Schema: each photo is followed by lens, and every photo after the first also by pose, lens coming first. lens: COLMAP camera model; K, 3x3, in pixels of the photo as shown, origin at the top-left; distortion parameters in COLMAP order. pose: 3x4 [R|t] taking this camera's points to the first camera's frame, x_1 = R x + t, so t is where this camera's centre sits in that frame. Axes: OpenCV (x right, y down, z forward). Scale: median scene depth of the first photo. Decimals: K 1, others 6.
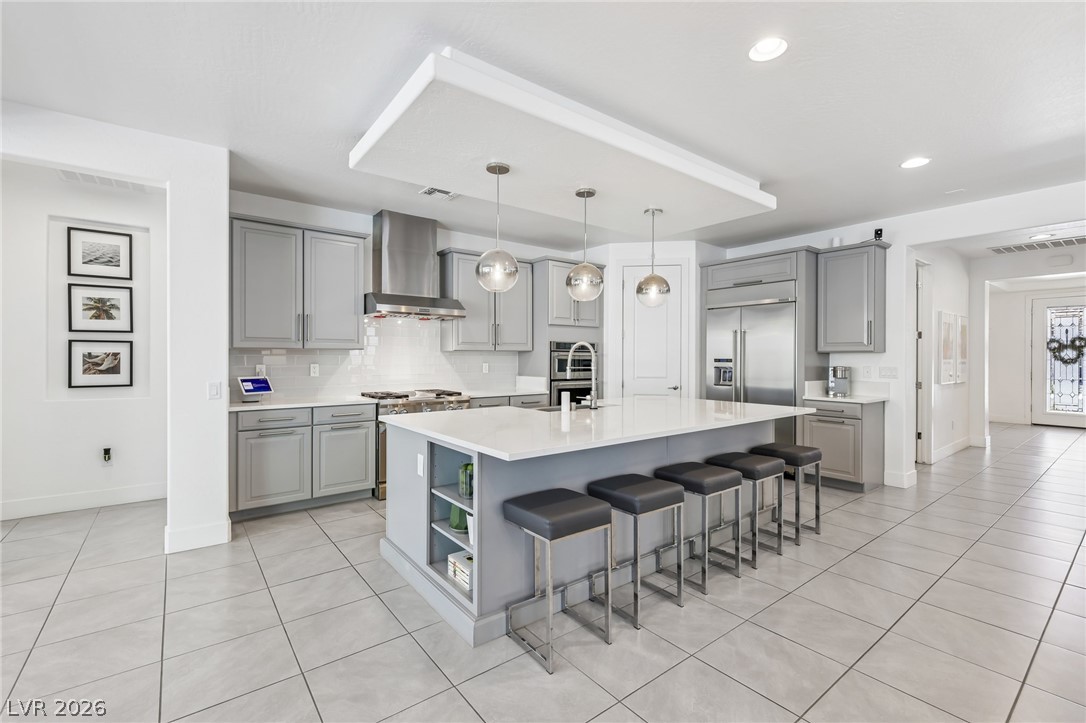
lens RADIAL K [[476.5, 0, 543.8], [0, 476.5, 357.1], [0, 0, 1]] dist [0.003434, -0.000156]
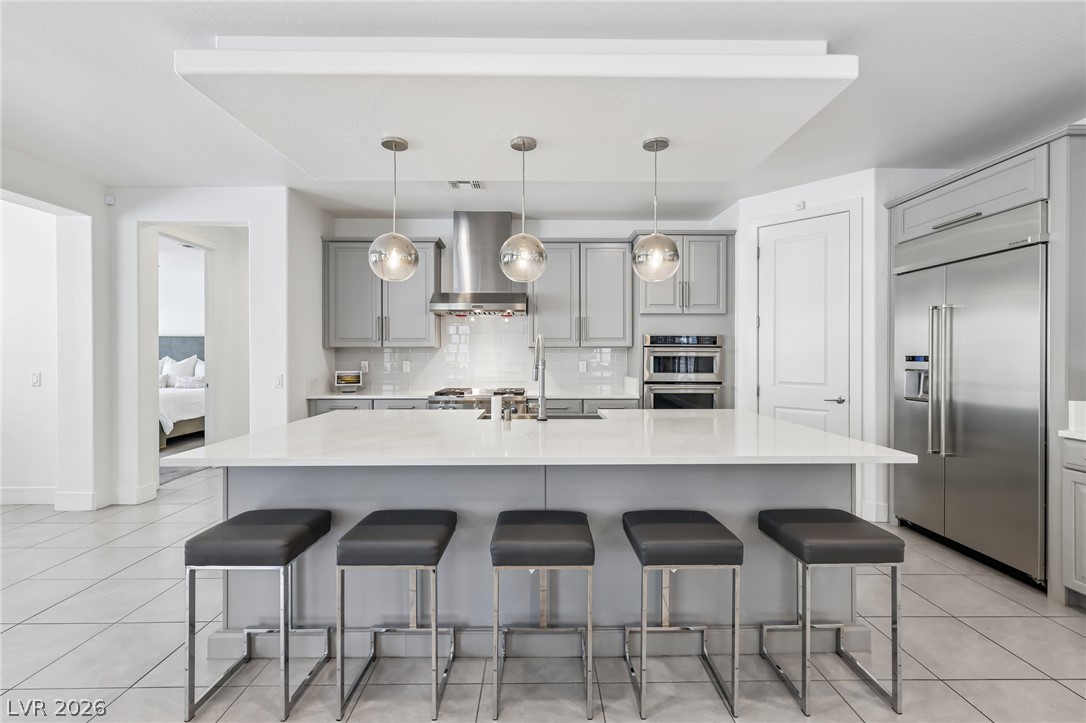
lens RADIAL K [[476.5, 0, 543.2], [0, 476.5, 356.1], [0, 0, 1]] dist [0.003434, -0.000156]
pose [[0.797597, -0.000708, -0.603190, 0.439942], [0.002802, 0.999993, 0.002531, 0.001443], [0.603184, -0.003709, 0.797594, 0.293073]]
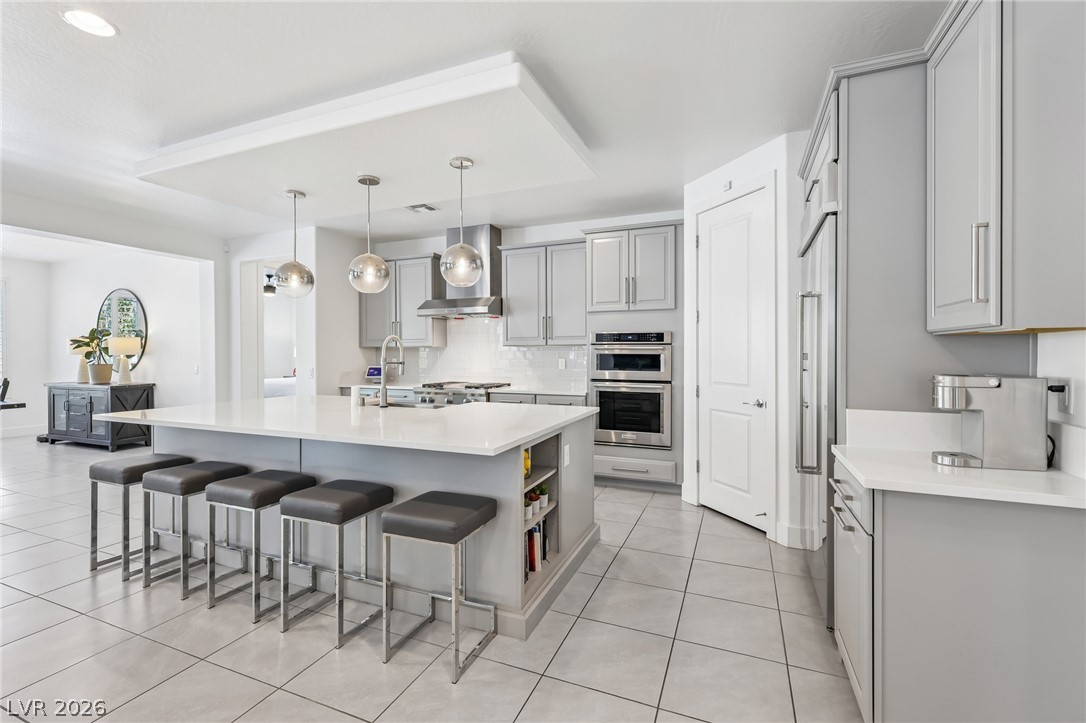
lens RADIAL K [[476.5, 0, 545.0], [0, 476.5, 353.8], [0, 0, 1]] dist [0.003434, -0.000156]
pose [[0.494371, -0.002989, -0.869246, 0.822457], [0.004433, 0.999990, -0.000917, 0.005072], [0.869239, -0.003400, 0.494380, 0.624724]]
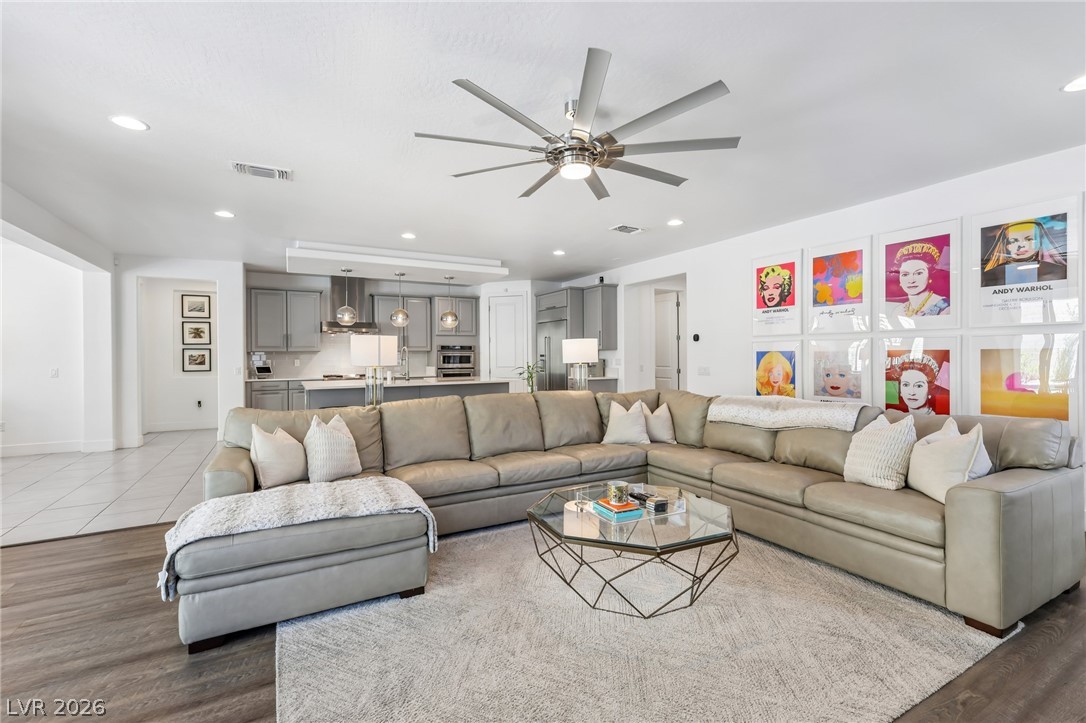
lens RADIAL K [[476.5, 0, 544.5], [0, 476.5, 354.4], [0, 0, 1]] dist [0.003434, -0.000156]
pose [[0.988333, -0.009991, -0.151982, 0.759048], [0.009804, 0.999950, -0.001980, 0.007615], [0.151994, 0.000467, 0.988381, -0.703674]]
